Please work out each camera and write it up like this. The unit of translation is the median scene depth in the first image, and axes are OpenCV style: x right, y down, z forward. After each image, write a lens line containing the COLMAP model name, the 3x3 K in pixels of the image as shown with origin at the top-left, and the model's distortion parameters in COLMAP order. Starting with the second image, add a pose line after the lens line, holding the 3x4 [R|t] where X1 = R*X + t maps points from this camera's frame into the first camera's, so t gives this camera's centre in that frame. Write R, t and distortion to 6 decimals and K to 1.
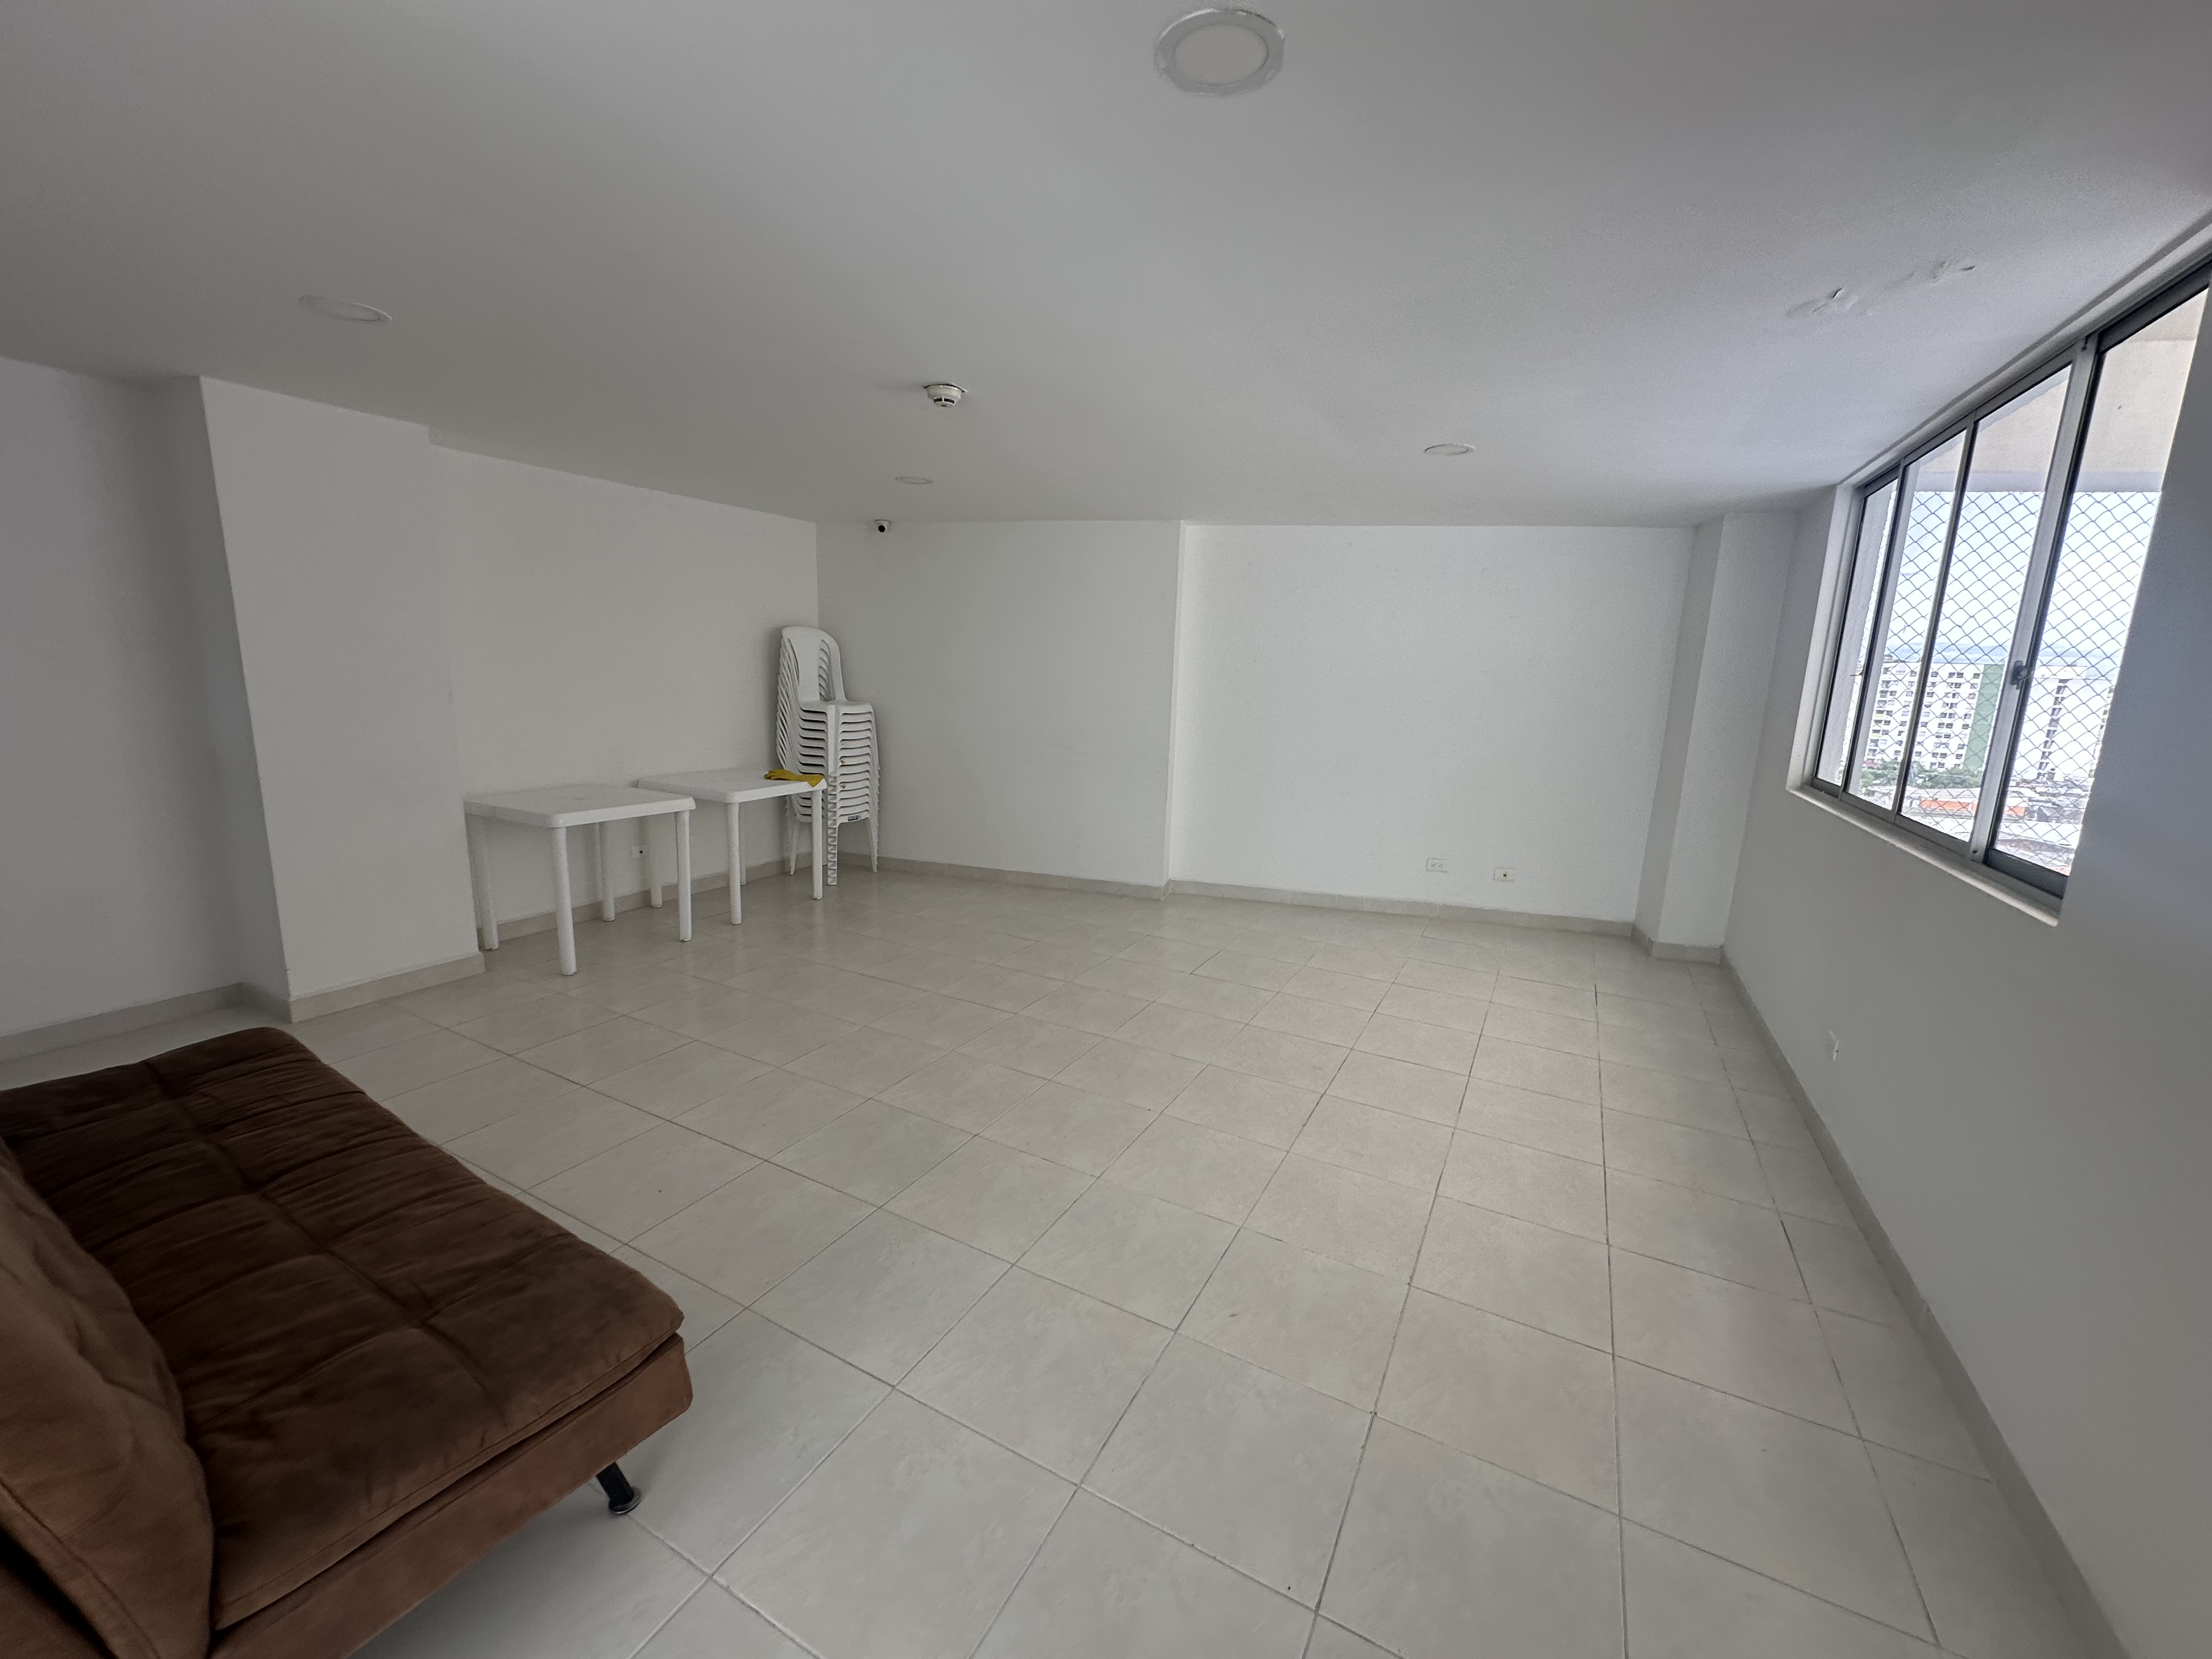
lens RADIAL K [[883.8, 0, 1107.0], [0, 883.8, 833.9], [0, 0, 1]] dist [-0.000984, 0.000910]
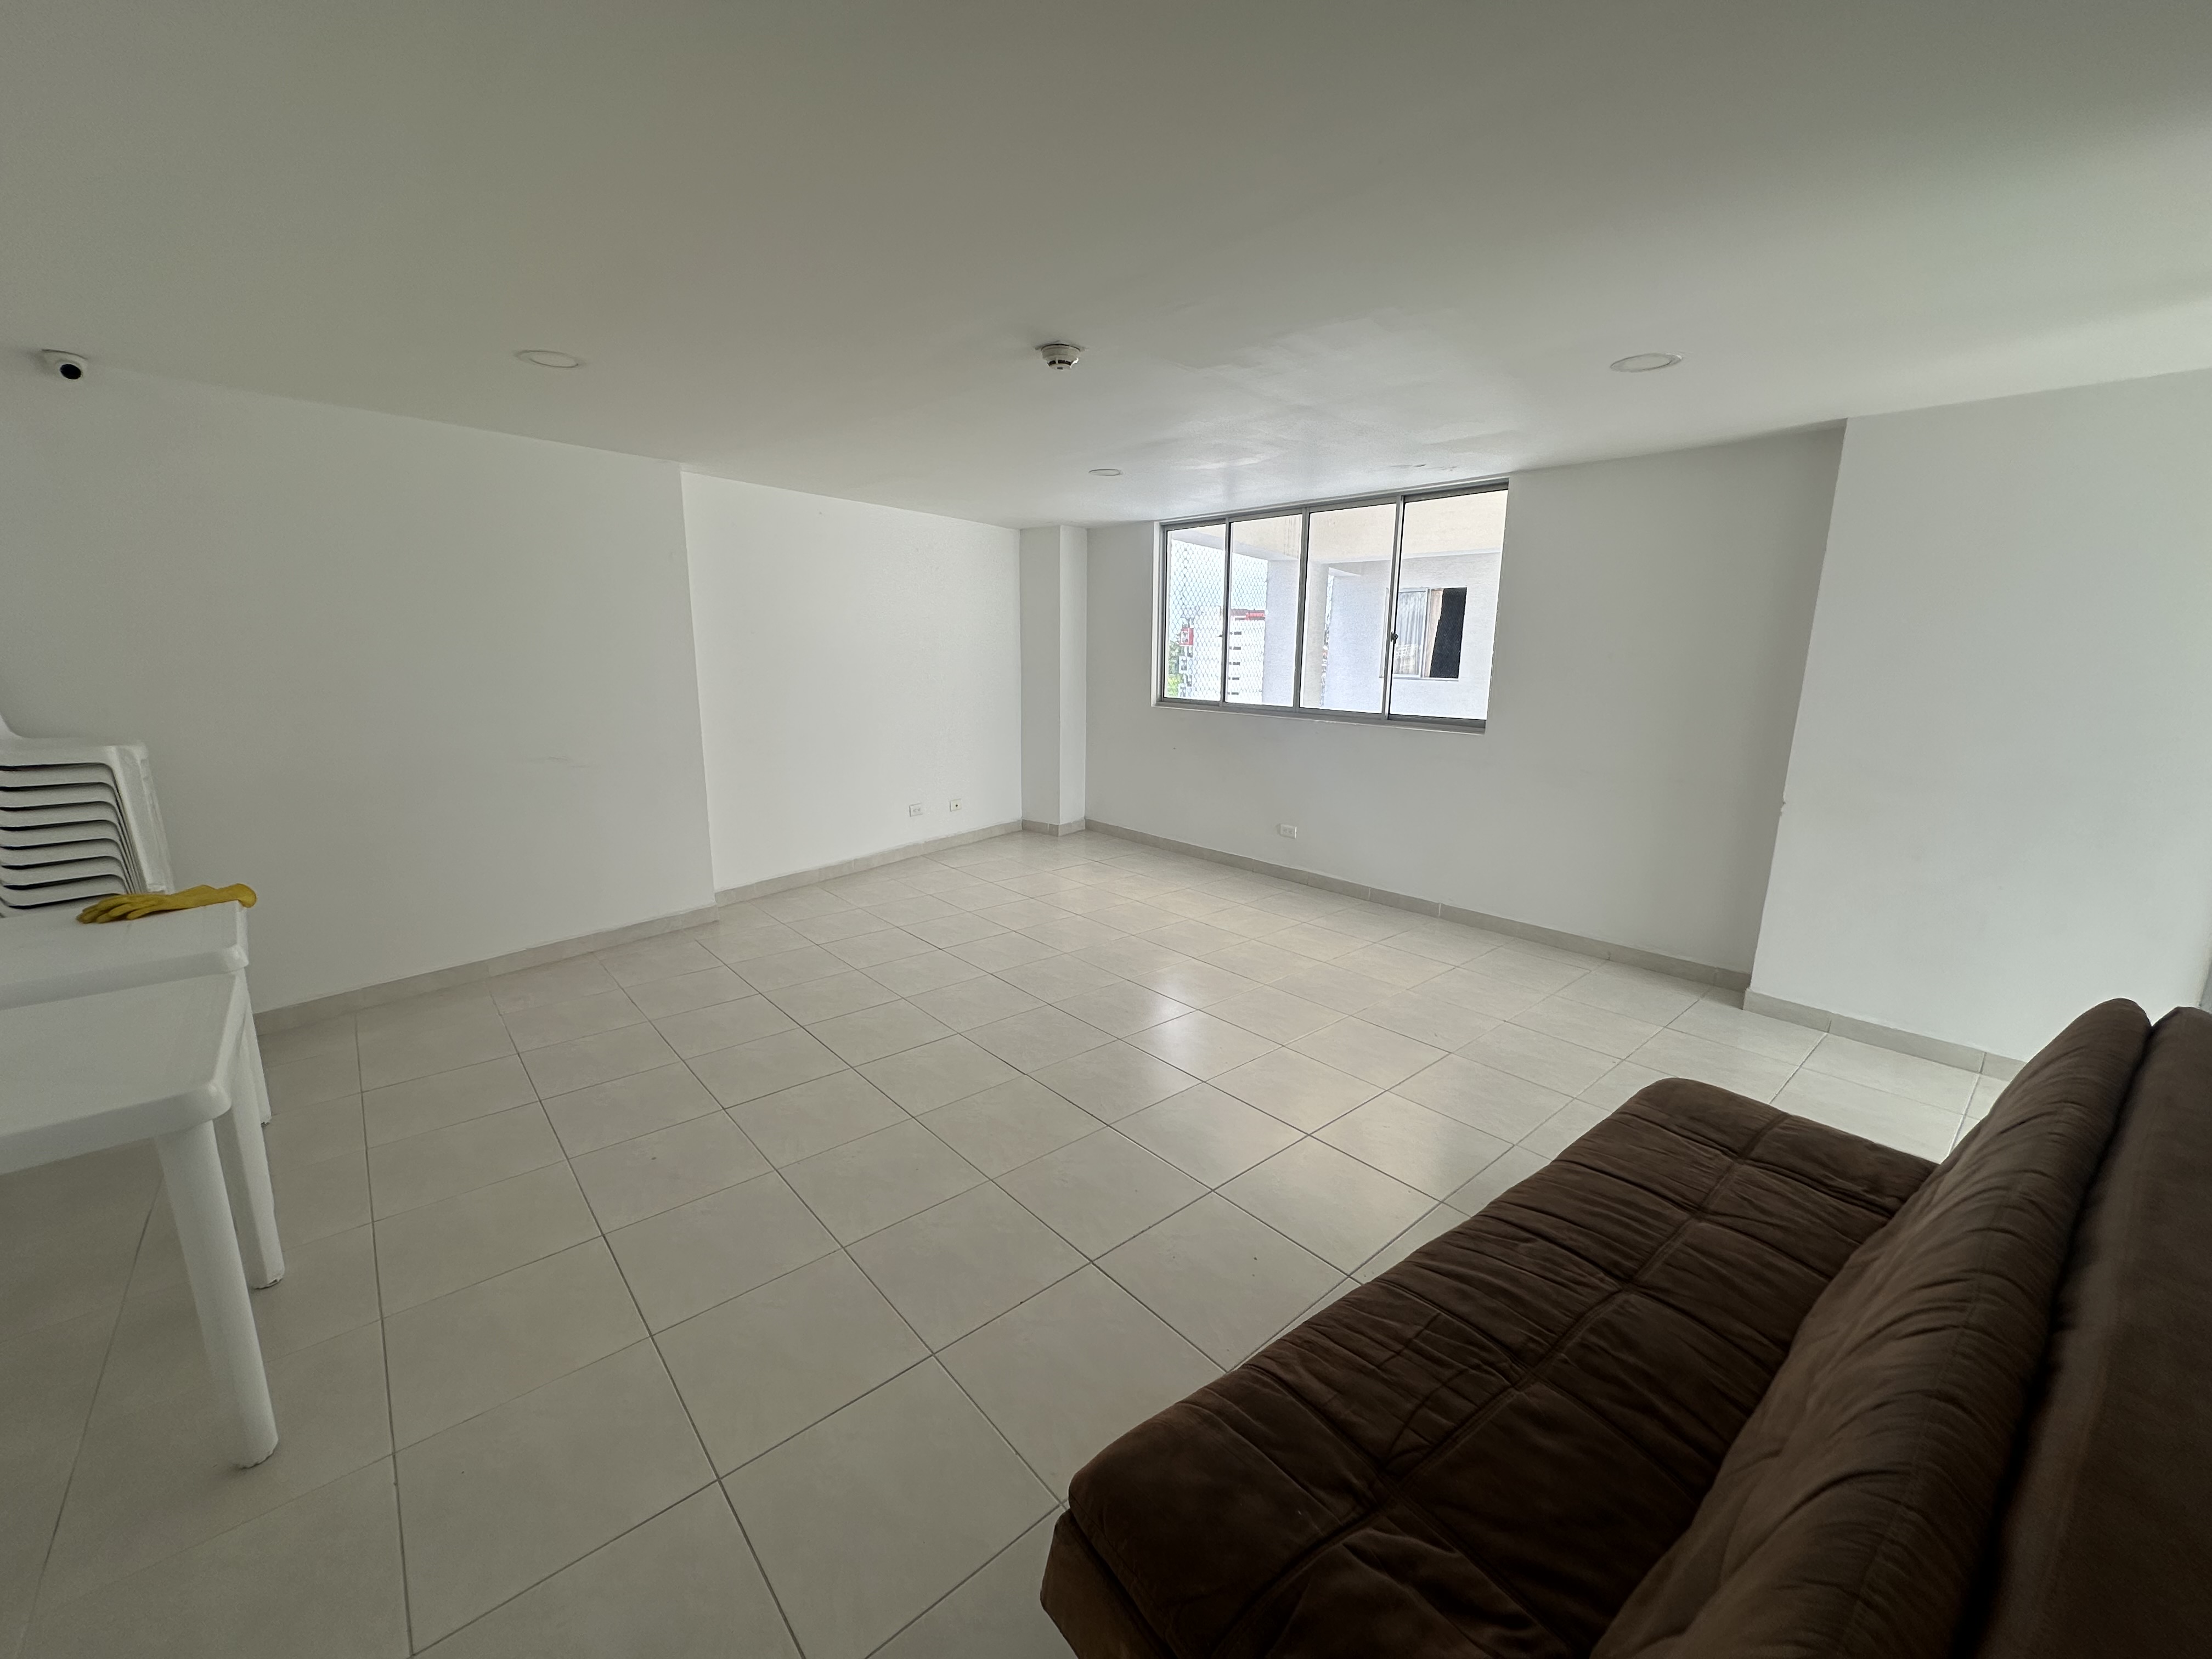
lens RADIAL K [[883.8, 0, 1109.3], [0, 883.8, 826.1], [0, 0, 1]] dist [-0.000984, 0.000910]
pose [[0.347430, -0.221370, 0.911201, -0.660630], [0.180649, 0.969333, 0.166614, -0.100577], [-0.920140, 0.106721, 0.376766, 0.394600]]
